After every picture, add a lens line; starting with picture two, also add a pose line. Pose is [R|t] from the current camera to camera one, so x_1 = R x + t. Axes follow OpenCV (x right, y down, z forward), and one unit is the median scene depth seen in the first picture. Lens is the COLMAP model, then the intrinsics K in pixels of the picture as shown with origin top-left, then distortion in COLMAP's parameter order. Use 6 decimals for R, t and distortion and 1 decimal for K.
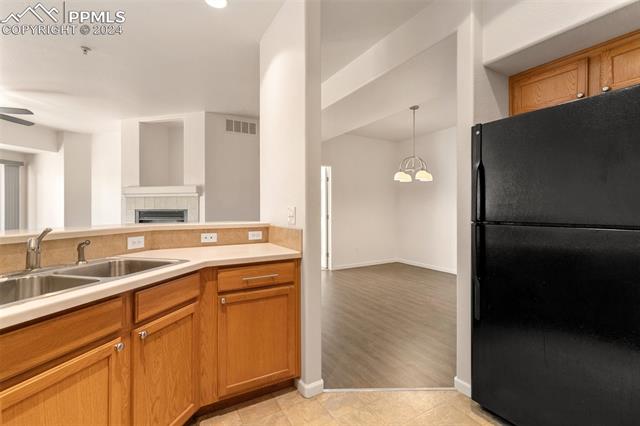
lens RADIAL K [[287.9, 0, 320.1], [0, 287.9, 210.0], [0, 0, 1]] dist [0.011479, -0.003333]
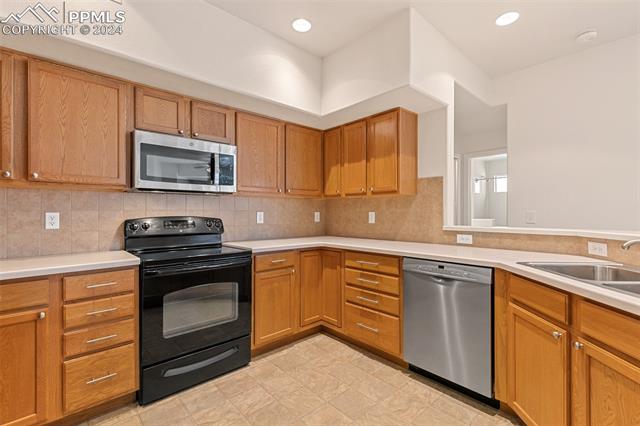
lens RADIAL K [[287.9, 0, 320.6], [0, 287.9, 211.5], [0, 0, 1]] dist [0.011479, -0.003333]
pose [[-0.977698, 0.002172, -0.210006, 0.116534], [0.001644, 0.999995, 0.002689, -0.004012], [0.210011, 0.002284, -0.977696, 0.496024]]
